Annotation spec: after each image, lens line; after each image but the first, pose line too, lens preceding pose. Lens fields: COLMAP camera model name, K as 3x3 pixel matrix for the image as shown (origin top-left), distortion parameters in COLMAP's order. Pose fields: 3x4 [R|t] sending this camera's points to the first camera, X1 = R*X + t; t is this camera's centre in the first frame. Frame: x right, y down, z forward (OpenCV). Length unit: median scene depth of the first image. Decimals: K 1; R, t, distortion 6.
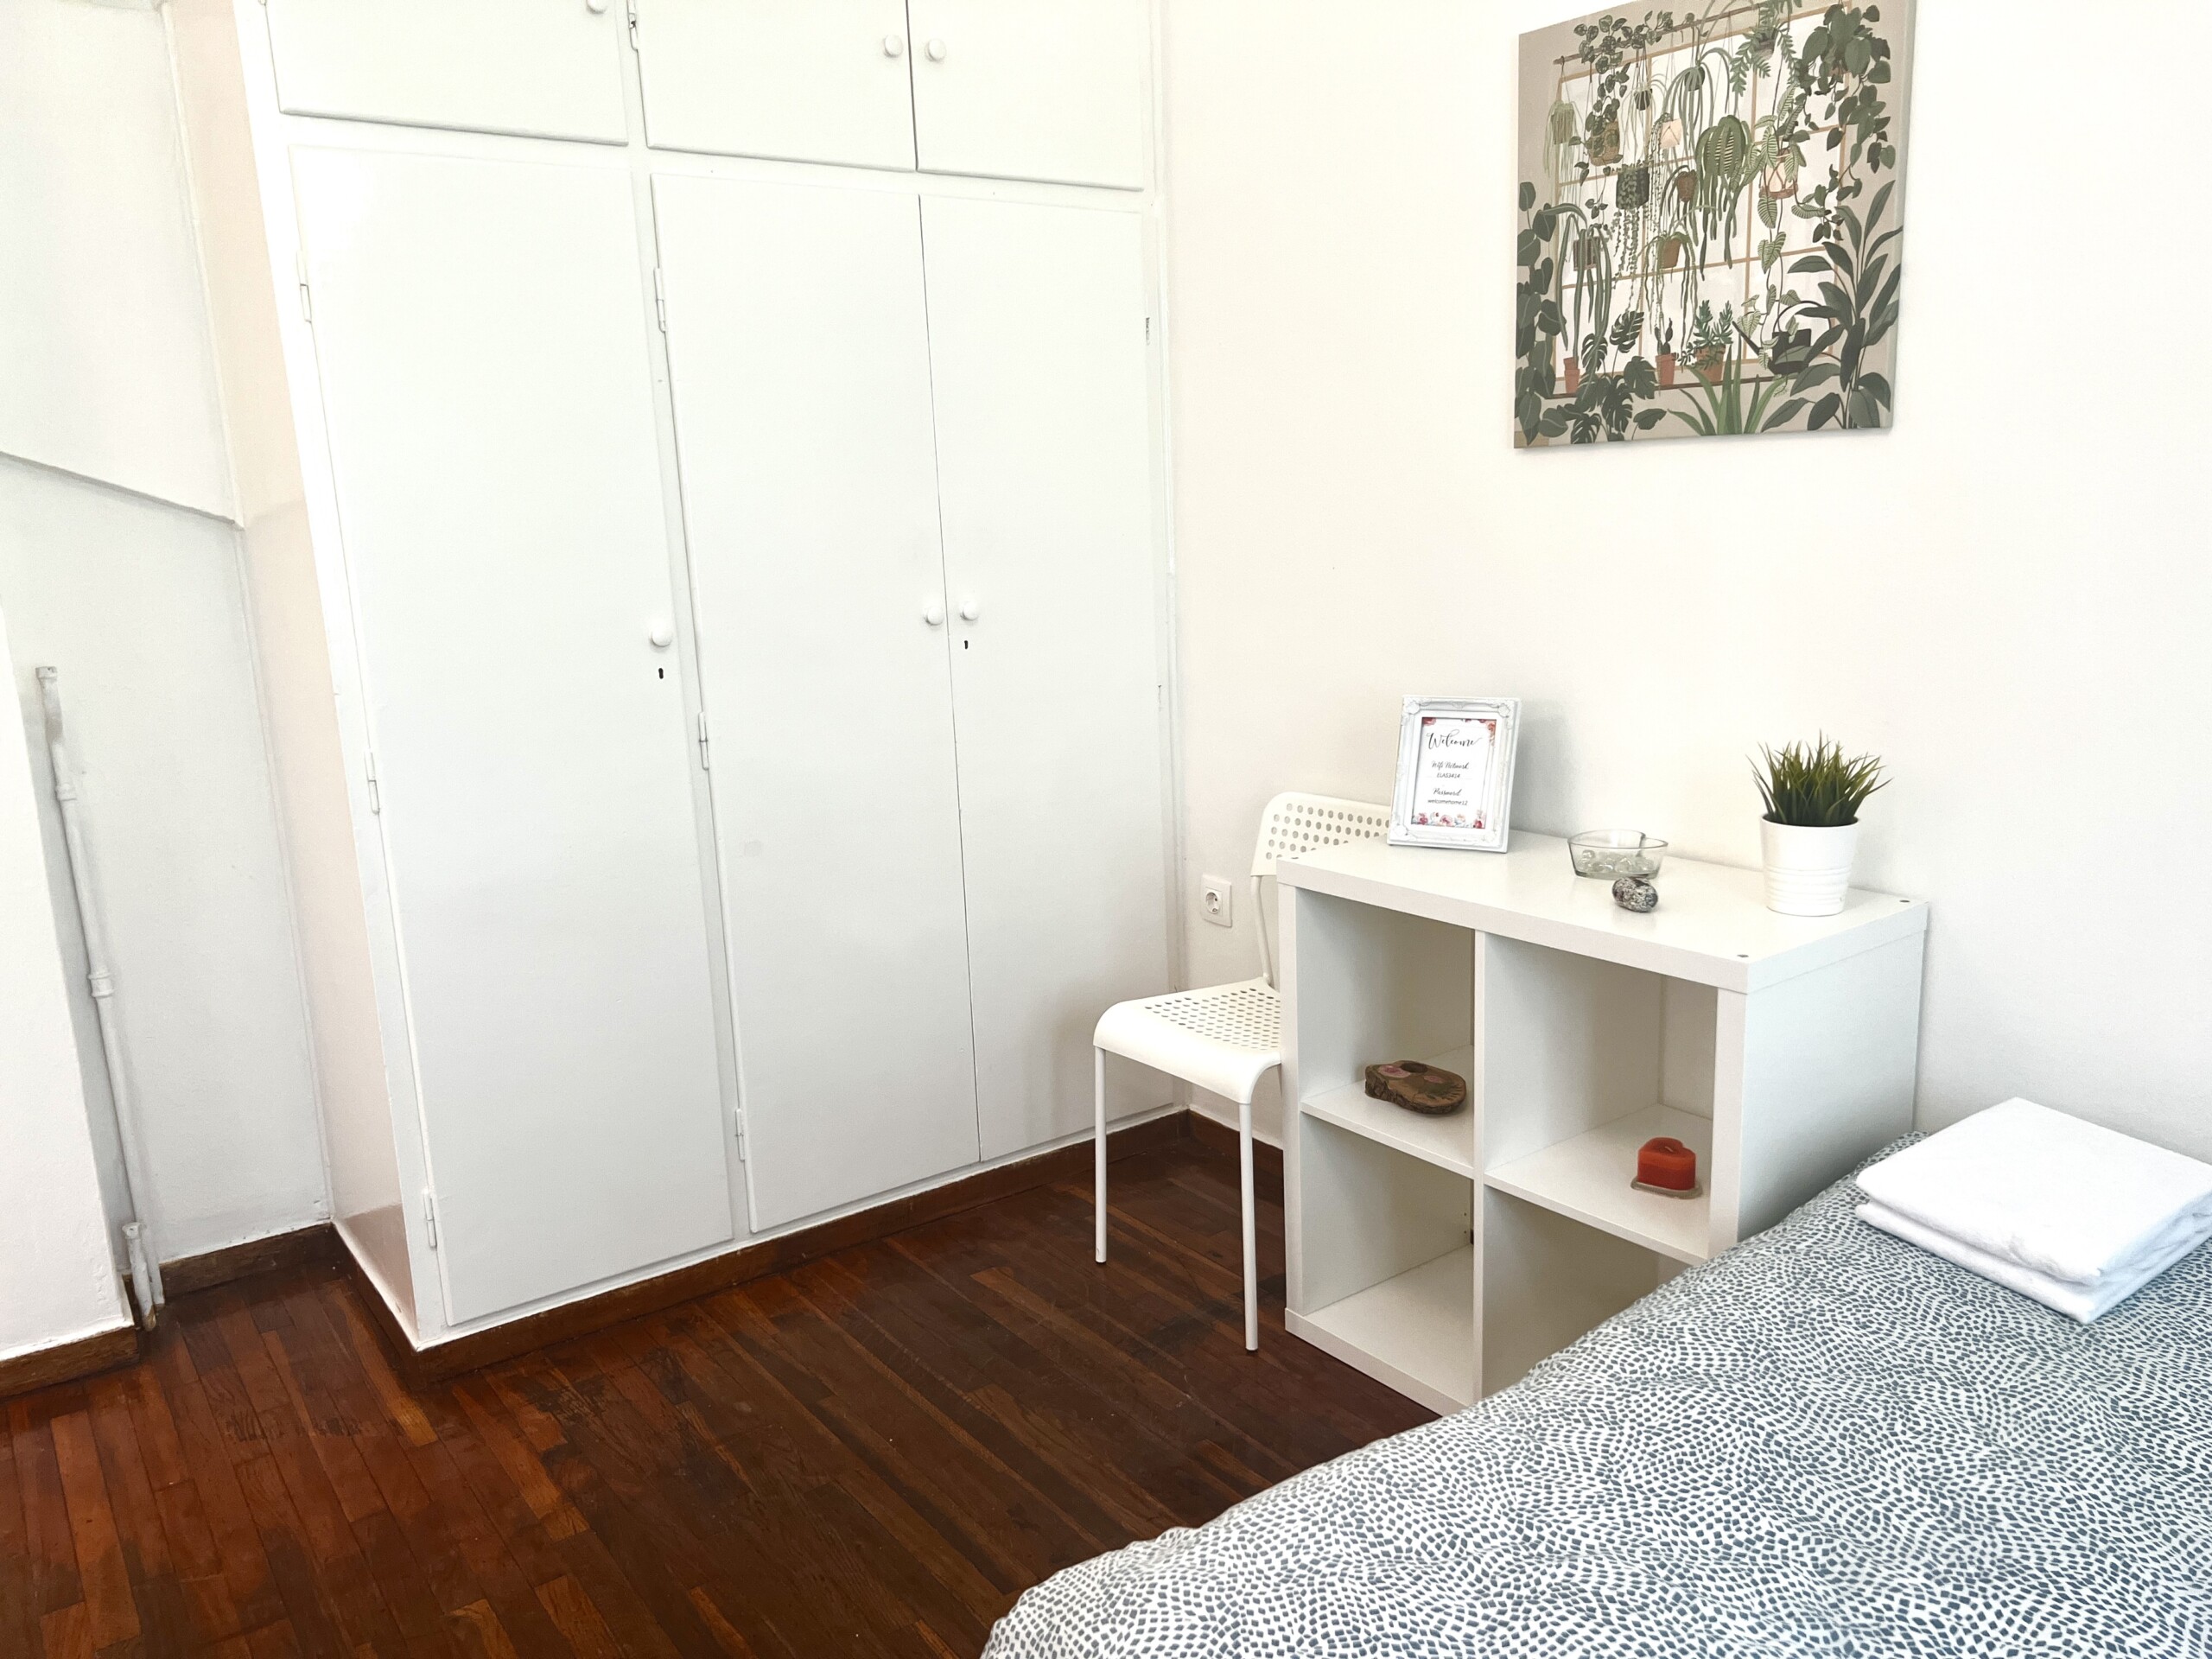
lens RADIAL K [[1665.8, 0, 1098.8], [0, 1665.8, 844.2], [0, 0, 1]] dist [0.055554, -0.066787]
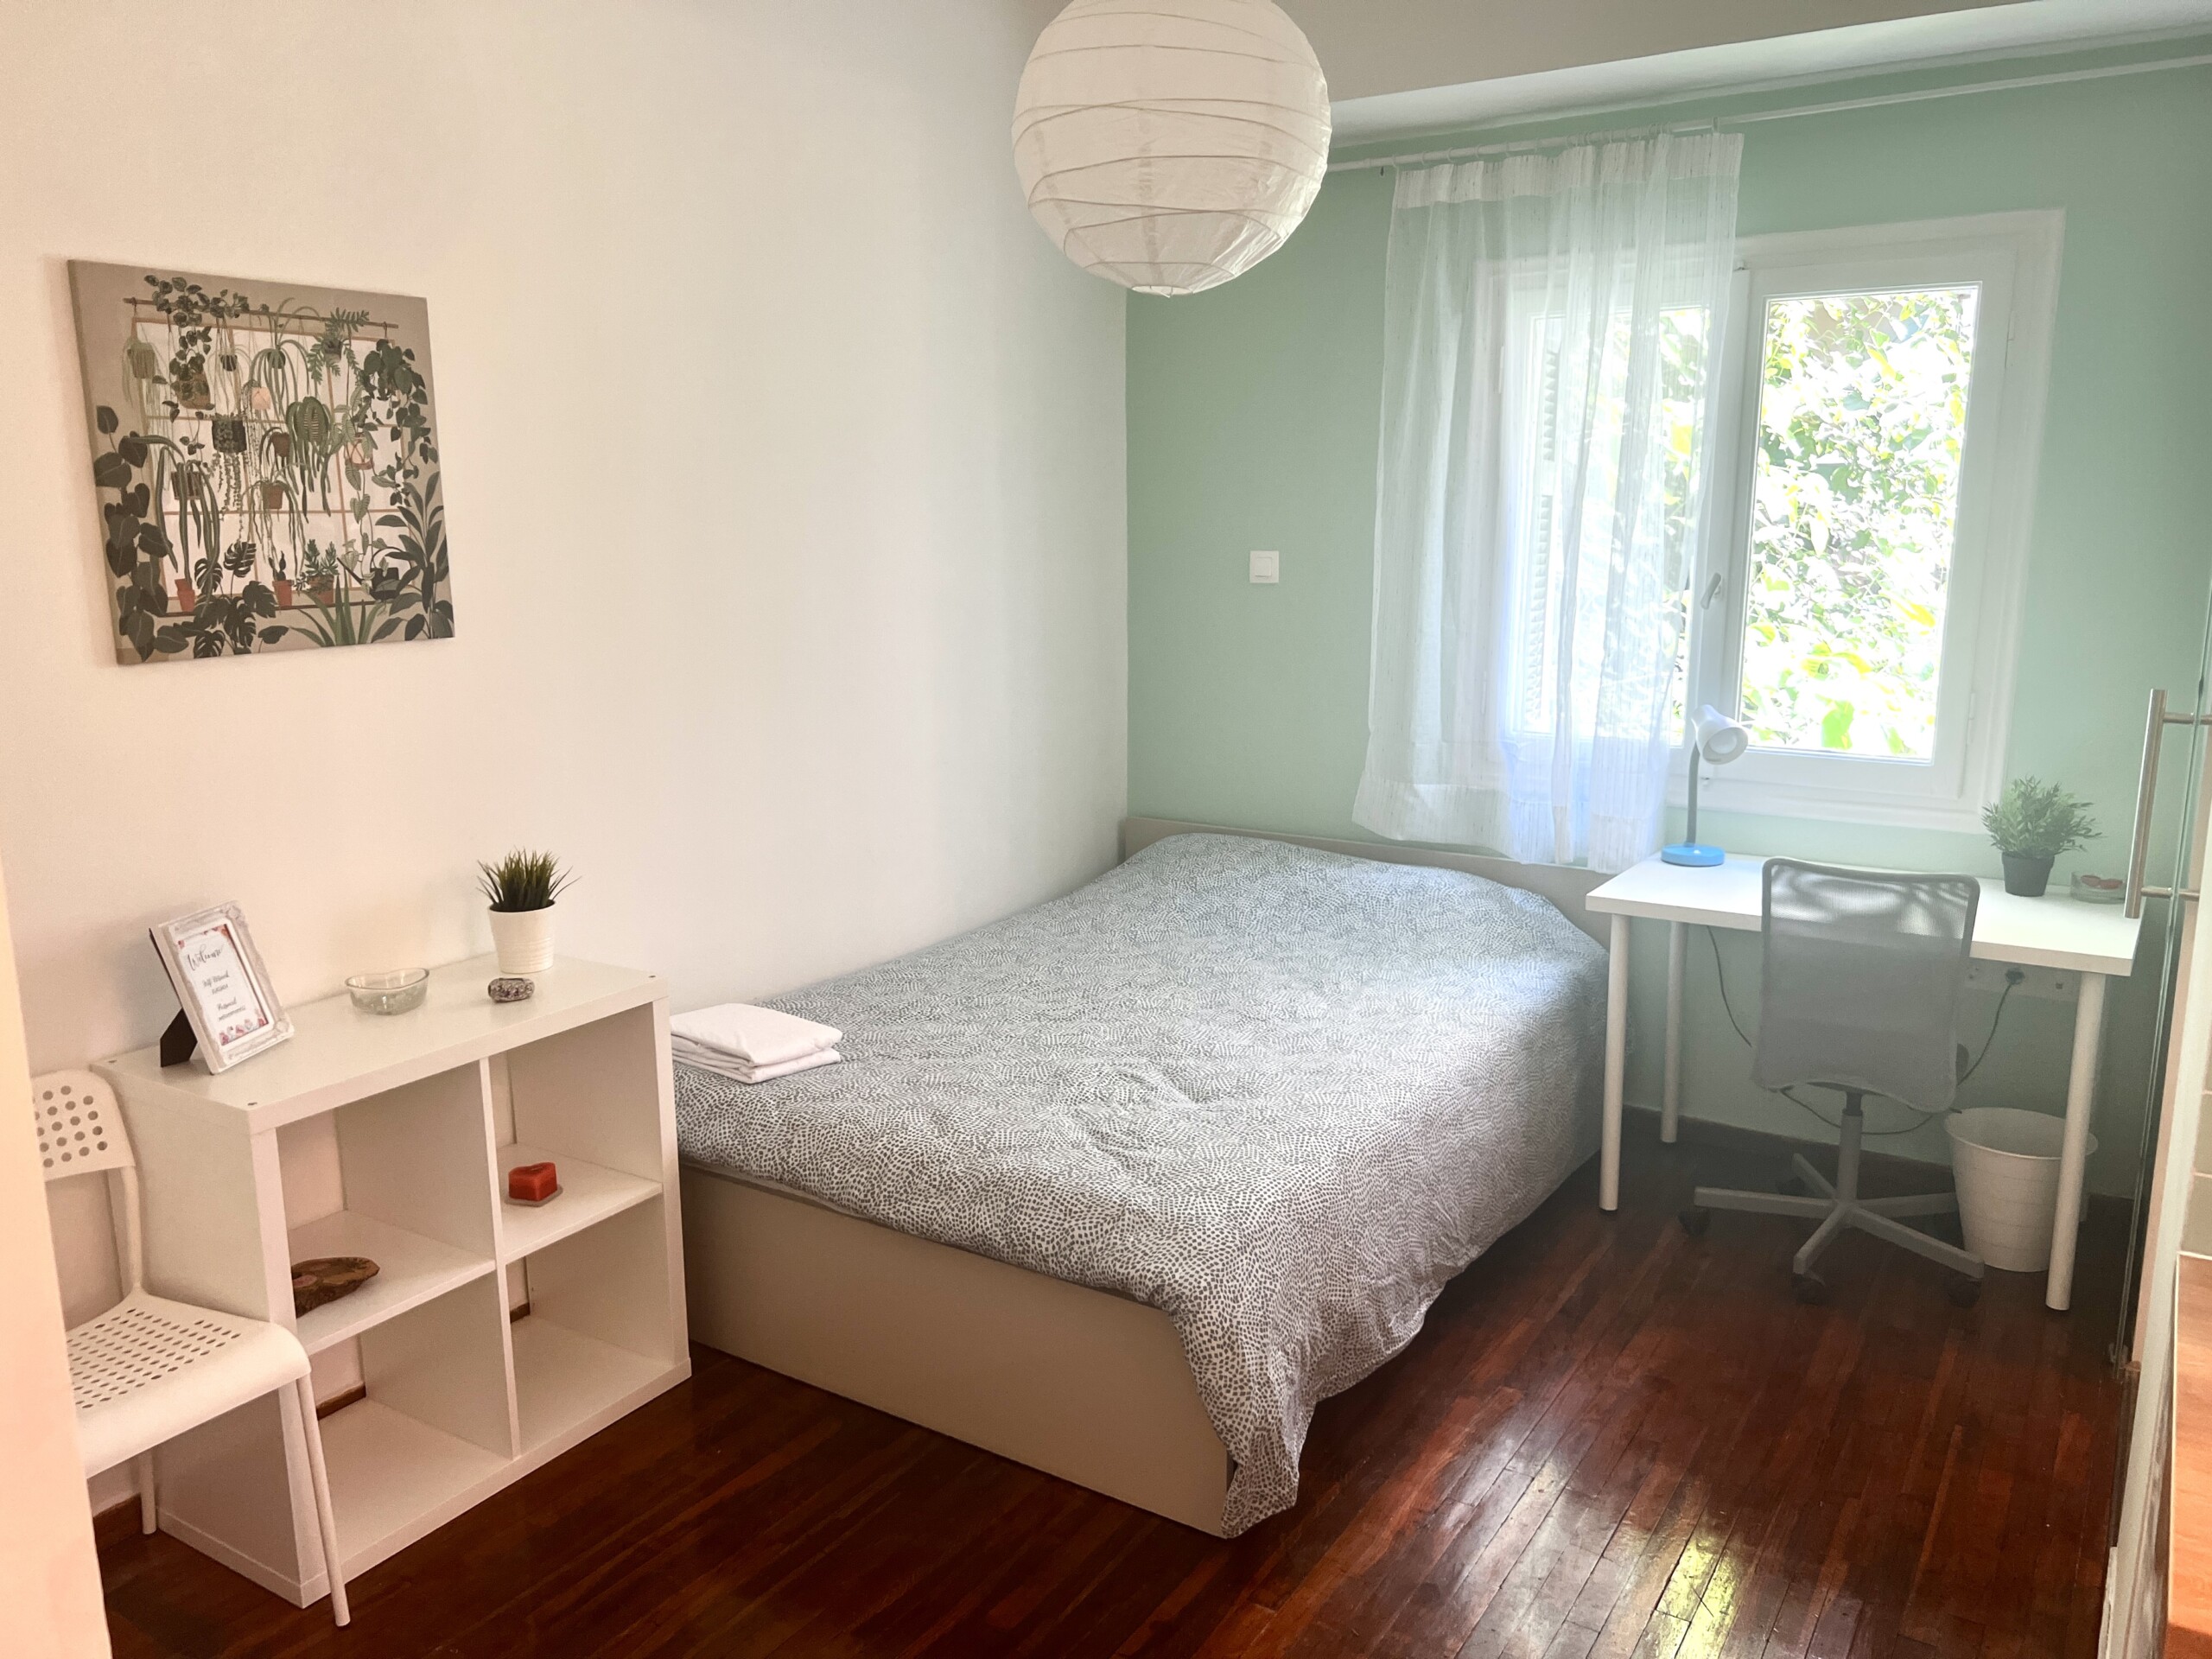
lens RADIAL K [[1665.8, 0, 1101.8], [0, 1665.8, 858.4], [0, 0, 1]] dist [0.055554, -0.066787]
pose [[-0.360980, -0.153664, 0.919827, -0.303053], [0.218487, 0.944945, 0.243604, -0.083400], [-0.906618, 0.288906, -0.307532, 0.278172]]
